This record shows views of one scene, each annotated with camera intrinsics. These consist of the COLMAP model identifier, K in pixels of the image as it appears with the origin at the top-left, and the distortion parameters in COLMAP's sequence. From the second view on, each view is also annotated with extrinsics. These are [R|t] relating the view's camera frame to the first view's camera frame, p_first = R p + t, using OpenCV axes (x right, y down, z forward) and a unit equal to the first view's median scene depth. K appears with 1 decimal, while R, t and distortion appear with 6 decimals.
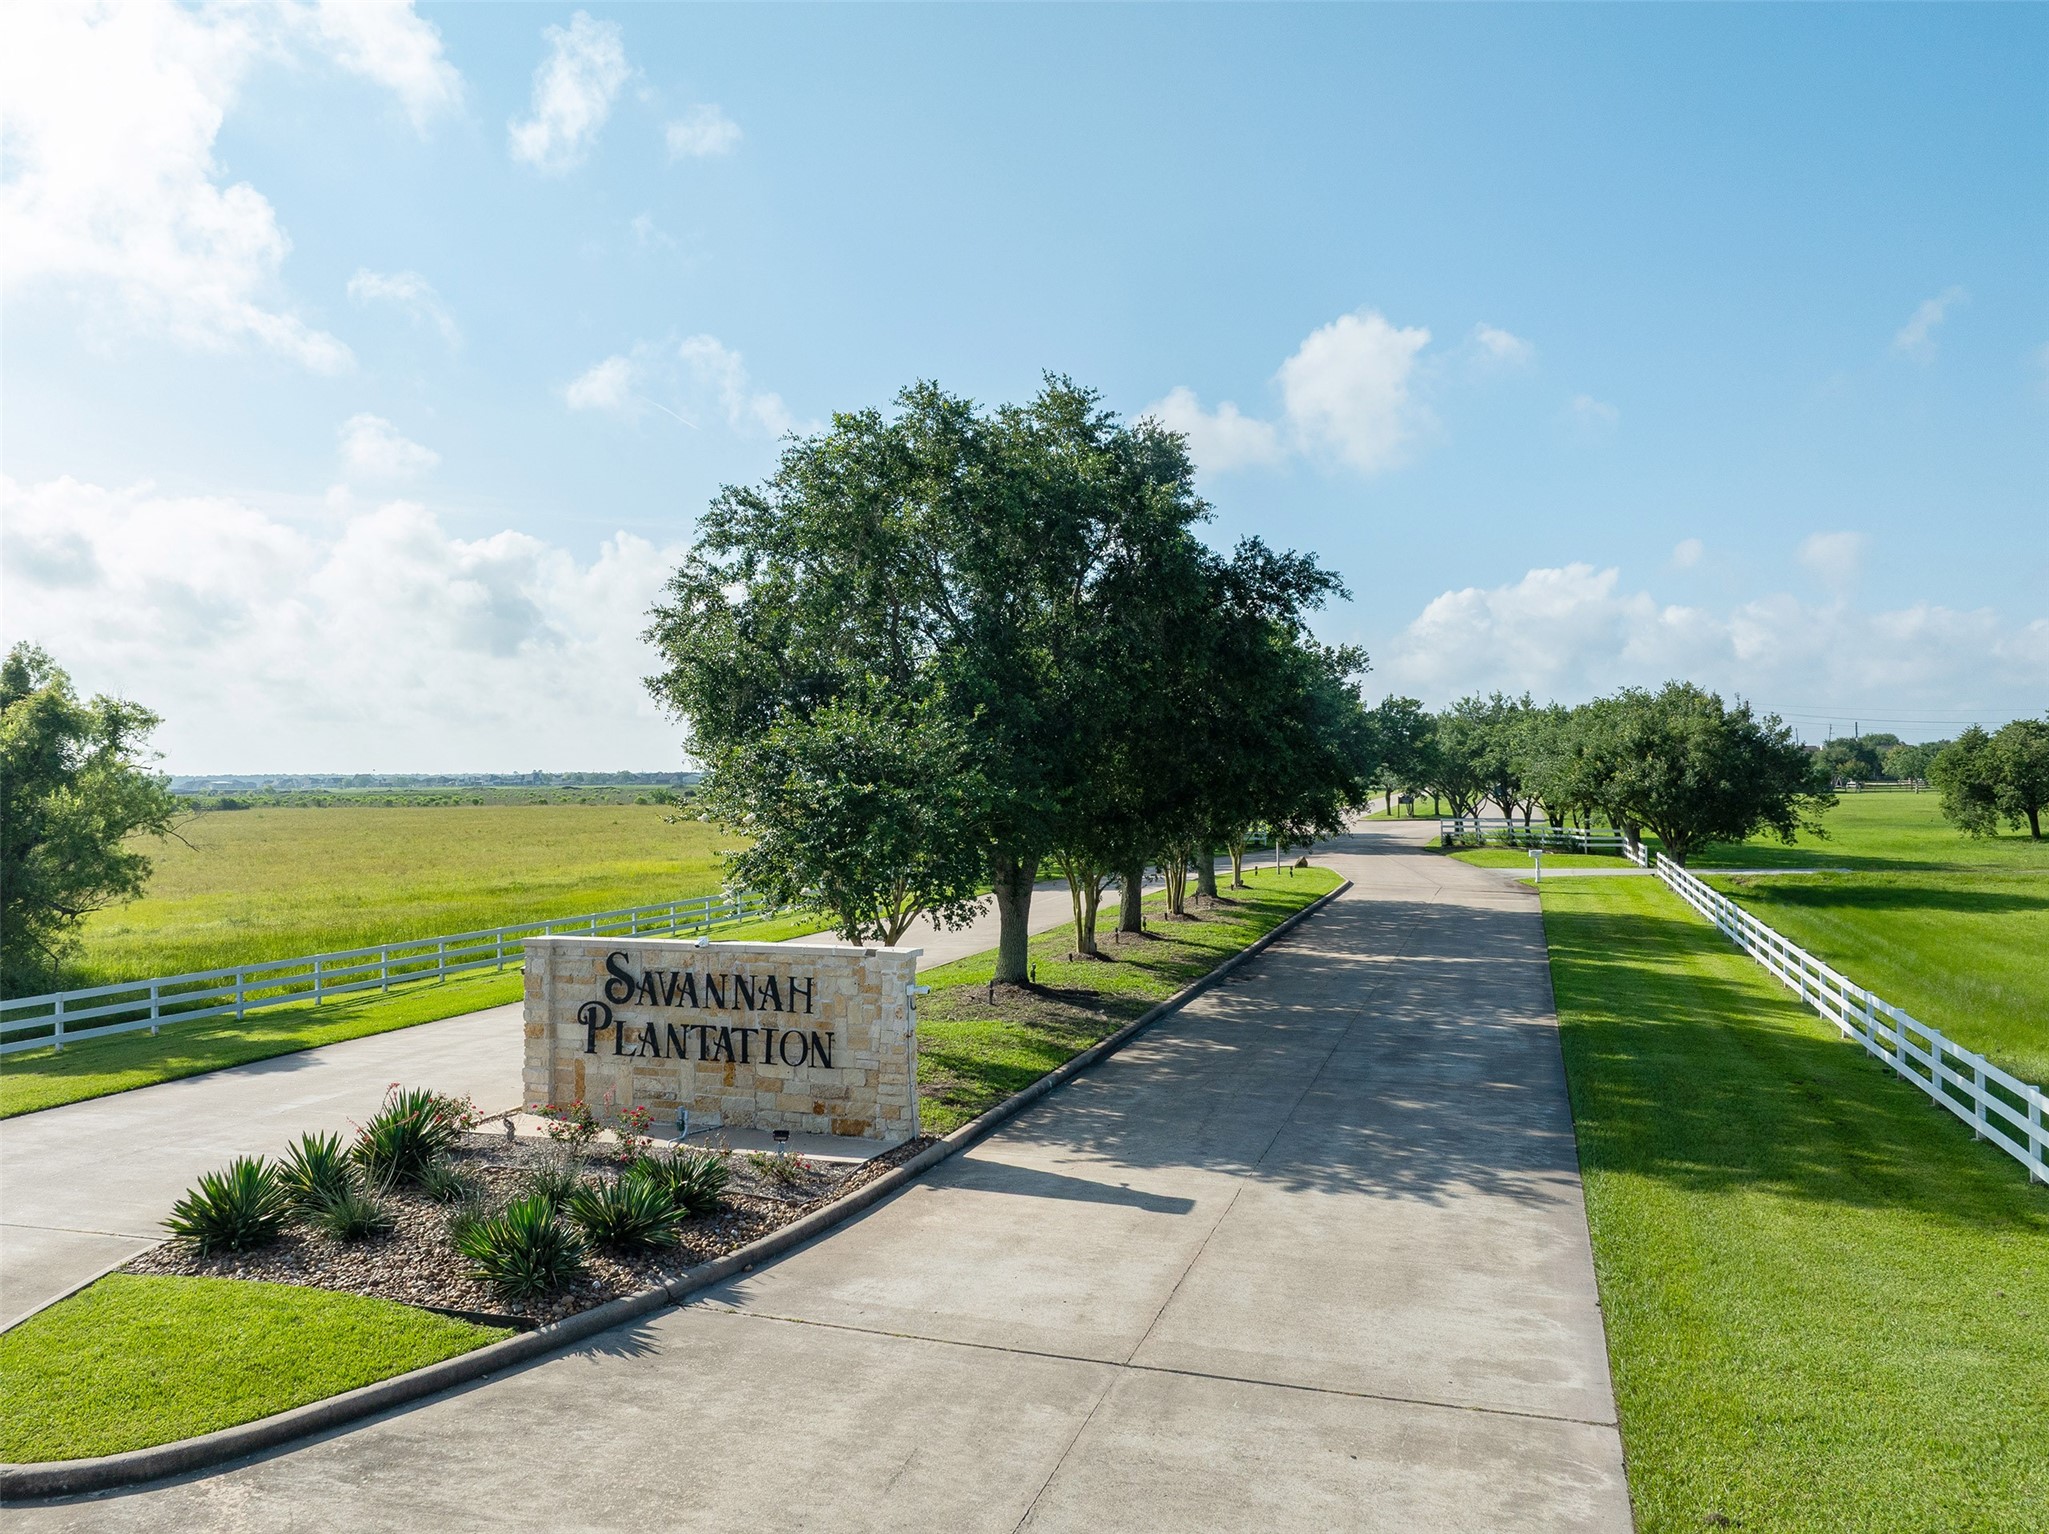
lens RADIAL K [[1553.5, 0, 973.2], [0, 1553.5, 768.8], [0, 0, 1]] dist [-0.029482, -0.001640]
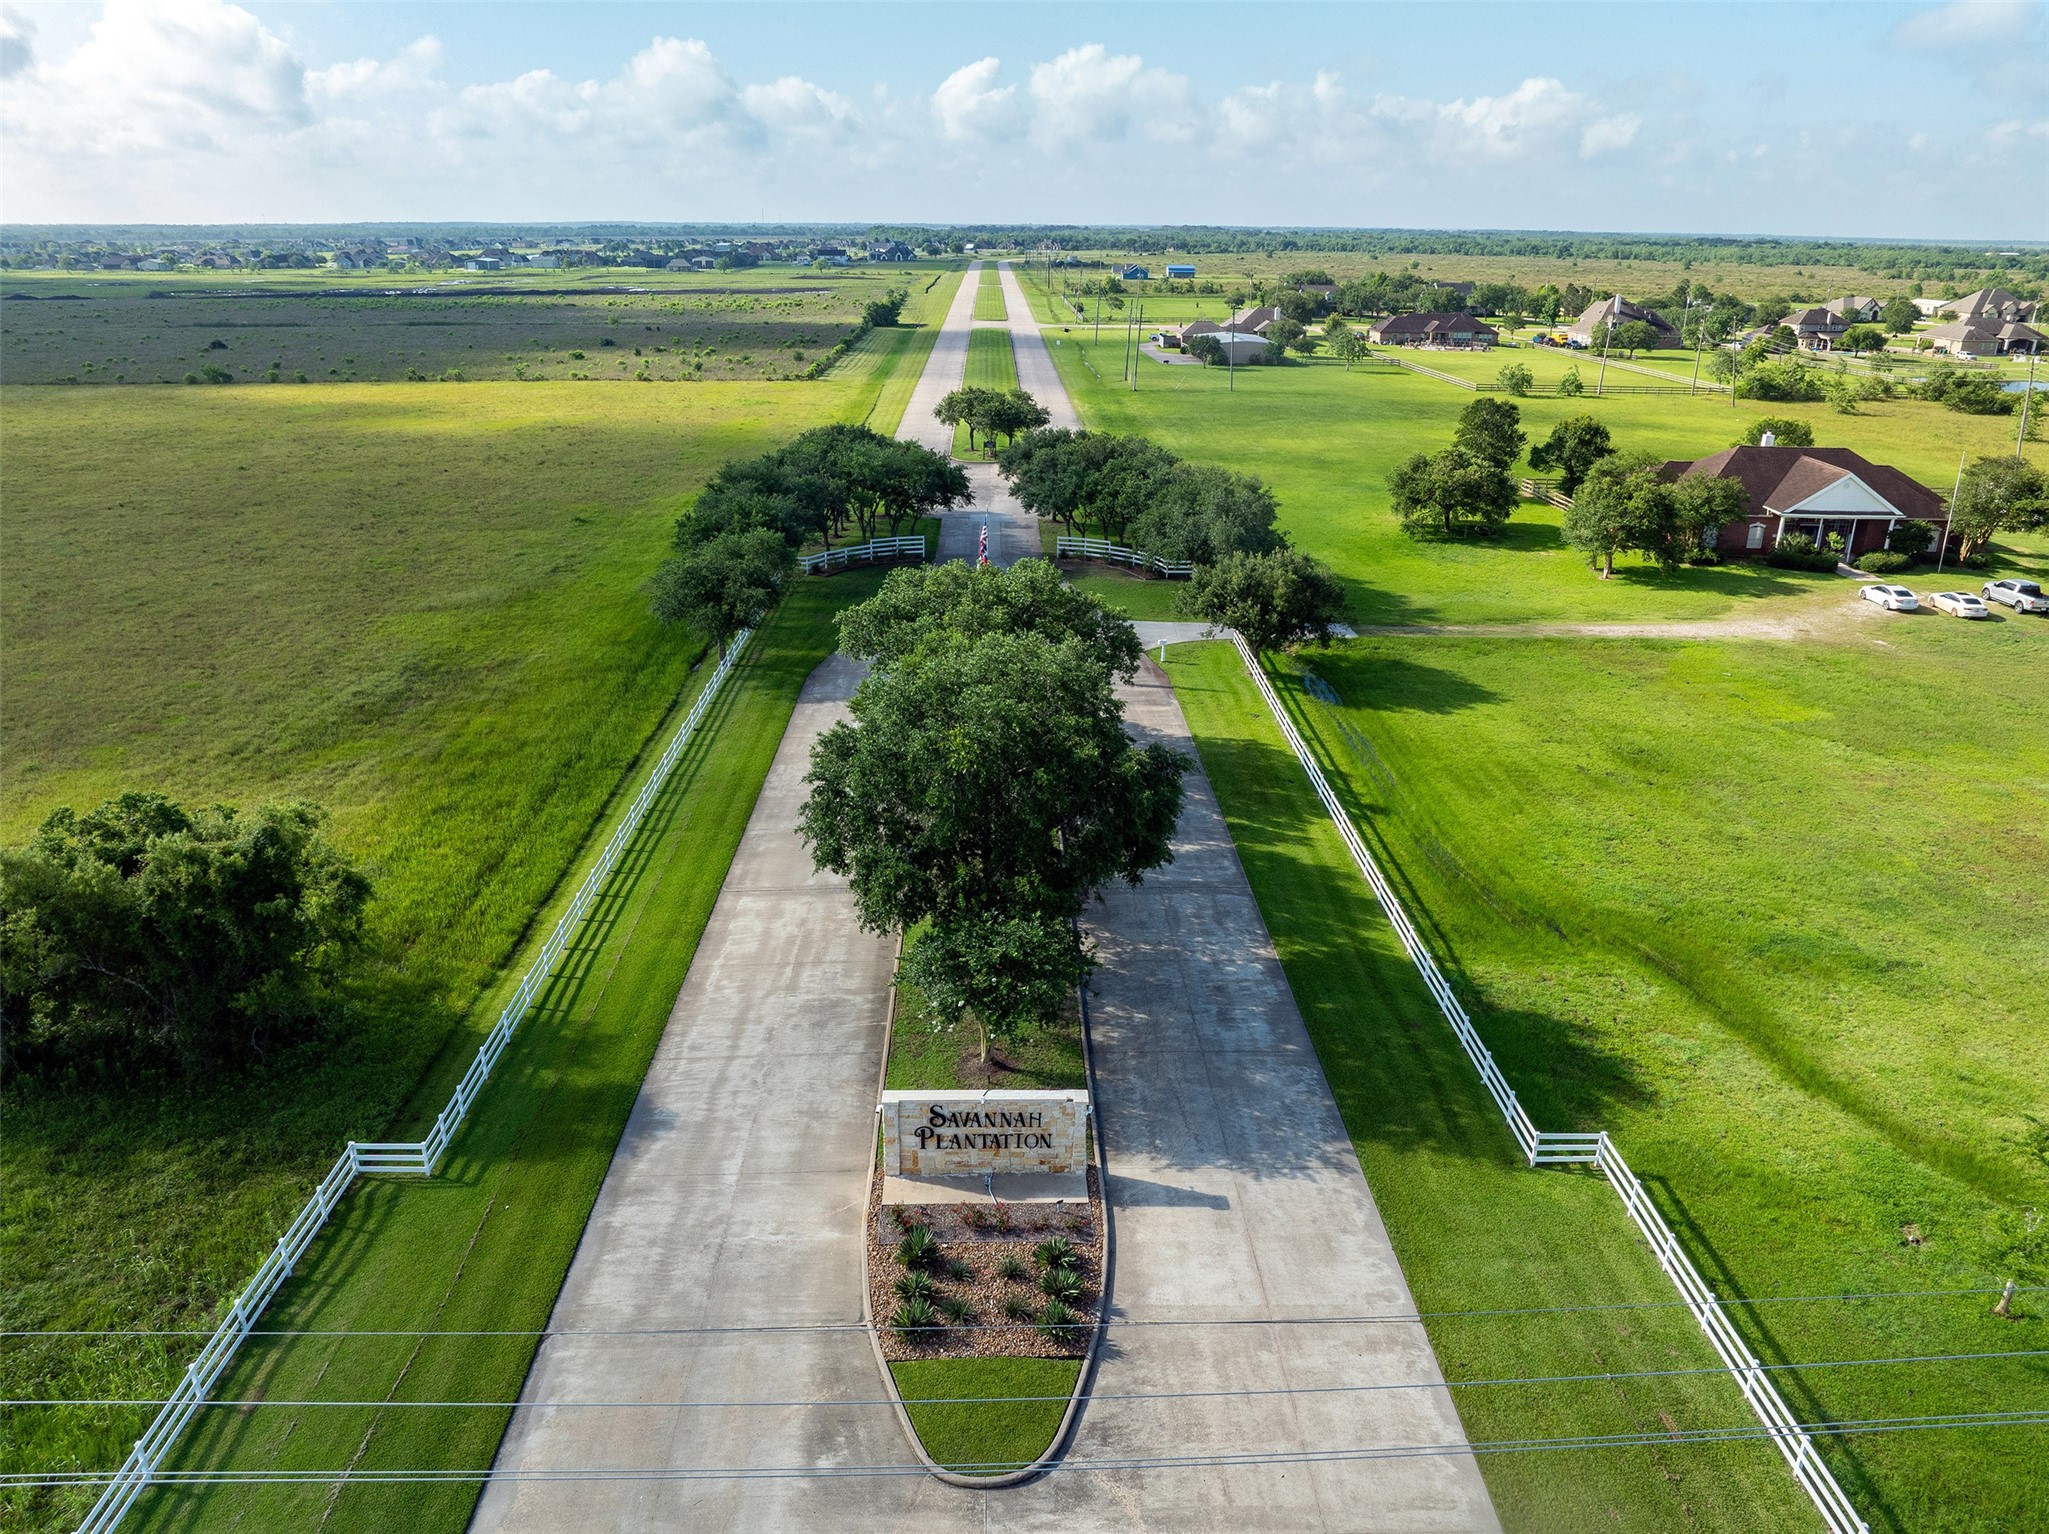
lens RADIAL K [[1459.2, 0, 1024.5], [0, 1459.2, 767.0], [0, 0, 1]] dist [-0.037045, -0.002345]
pose [[0.934845, -0.109737, 0.337672, -0.764798], [-0.018549, 0.934646, 0.355095, -1.044618], [-0.354571, -0.338223, 0.871714, -0.600981]]
